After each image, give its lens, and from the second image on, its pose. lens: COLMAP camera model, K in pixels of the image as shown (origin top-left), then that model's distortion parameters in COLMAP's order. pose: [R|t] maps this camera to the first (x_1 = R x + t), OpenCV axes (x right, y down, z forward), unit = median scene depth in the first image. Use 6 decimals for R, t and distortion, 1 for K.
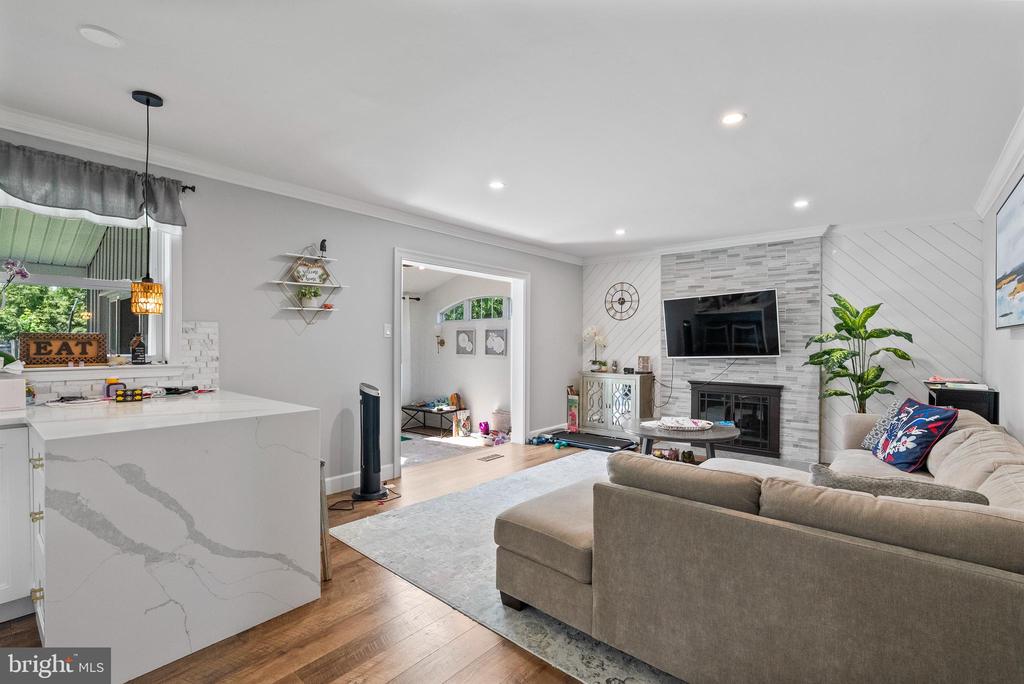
lens RADIAL K [[463.4, 0, 512.3], [0, 463.4, 342.7], [0, 0, 1]] dist [-0.013237, 0.004624]
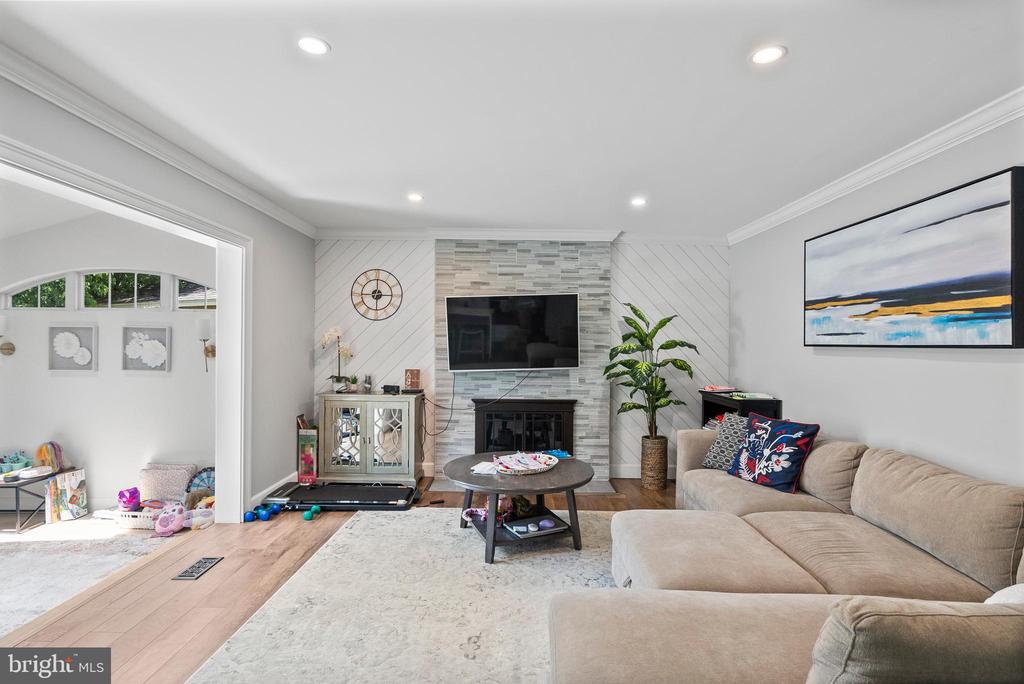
lens RADIAL K [[502.6, 0, 509.4], [0, 502.6, 344.4], [0, 0, 1]] dist [-0.009091, 0.005178]
pose [[0.756096, 0.003293, 0.654453, -0.141913], [-0.007178, 0.999969, 0.003261, -0.016274], [-0.654422, -0.007164, 0.756096, 0.289356]]
